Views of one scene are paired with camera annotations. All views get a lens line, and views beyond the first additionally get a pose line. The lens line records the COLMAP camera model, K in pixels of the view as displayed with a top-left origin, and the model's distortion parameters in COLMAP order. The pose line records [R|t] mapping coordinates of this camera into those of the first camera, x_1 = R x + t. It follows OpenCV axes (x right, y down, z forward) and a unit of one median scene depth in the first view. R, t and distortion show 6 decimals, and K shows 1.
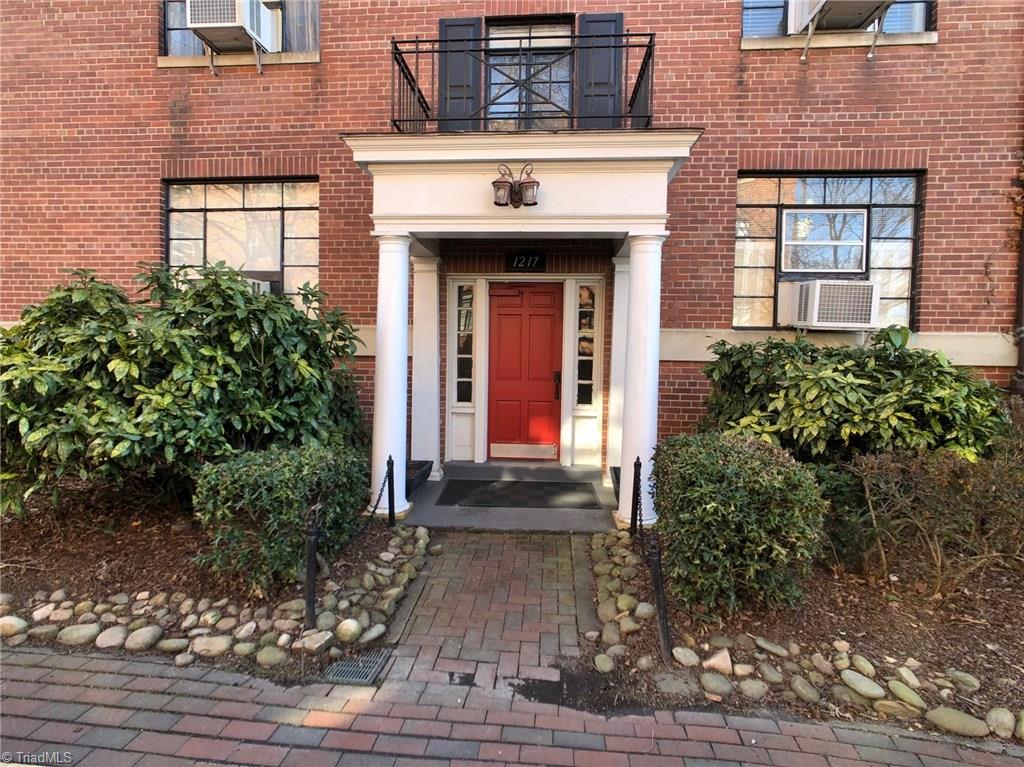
lens RADIAL K [[542.8, 0, 512.0], [0, 542.8, 383.5], [0, 0, 1]] dist [-0.048239, 0.027683]
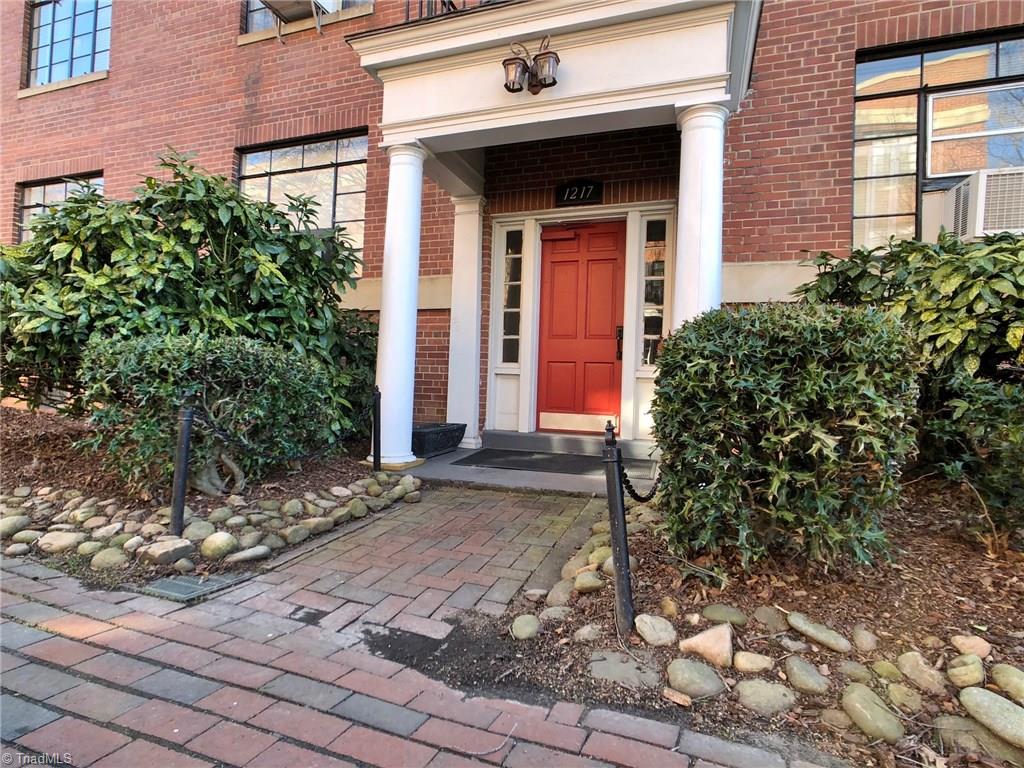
lens RADIAL K [[542.8, 0, 512.0], [0, 542.8, 384.0], [0, 0, 1]] dist [-0.048239, 0.027683]
pose [[0.964833, 0.012955, -0.262544, 0.225898], [-0.031788, 0.997205, -0.067611, 0.201374], [0.260934, 0.073579, 0.962548, 0.266159]]
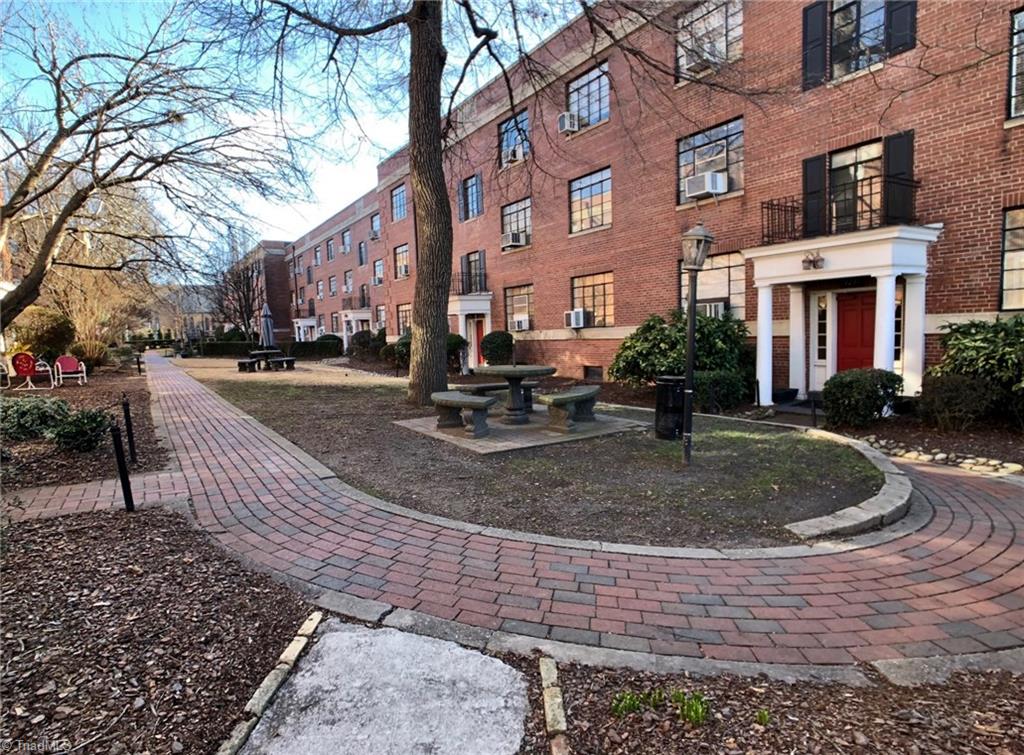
lens RADIAL K [[554.7, 0, 492.0], [0, 554.7, 371.0], [0, 0, 1]] dist [-0.020127, 0.008290]
pose [[0.598459, 0.020207, -0.800898, 1.183845], [0.007480, 0.999497, 0.030807, 0.012835], [0.801118, -0.024427, 0.598007, -1.632893]]
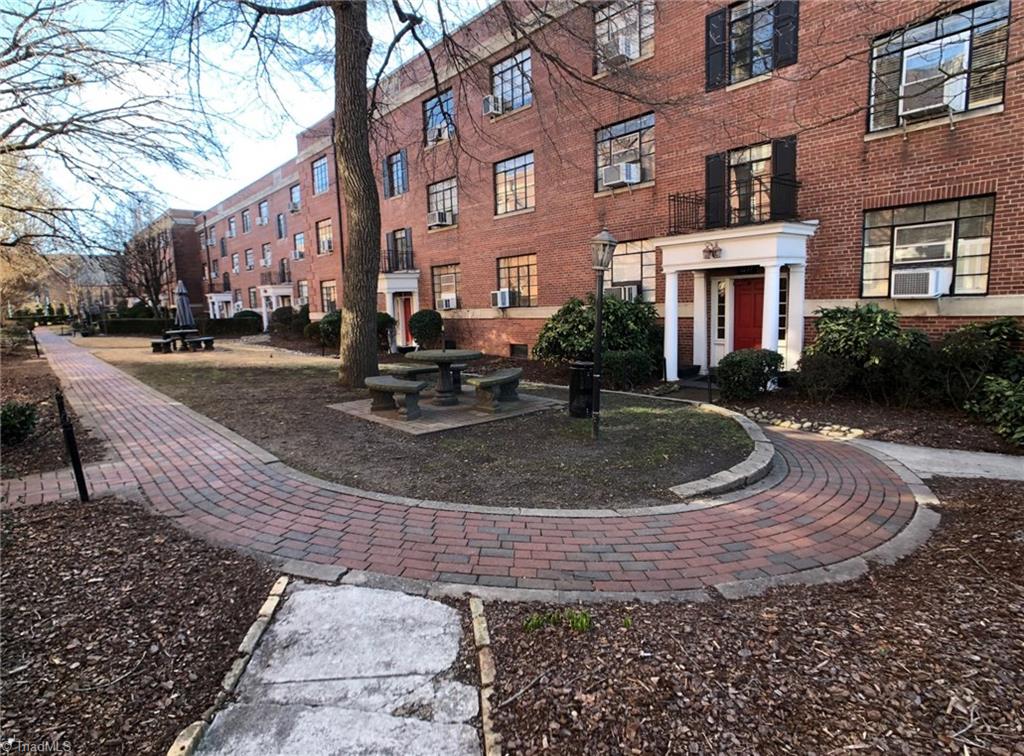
lens RADIAL K [[554.7, 0, 492.0], [0, 554.7, 371.5], [0, 0, 1]] dist [-0.020127, 0.008290]
pose [[0.697398, 0.046450, -0.715177, 1.287963], [0.014134, 0.996812, 0.078525, -0.027943], [0.716545, -0.064871, 0.694518, -1.723486]]
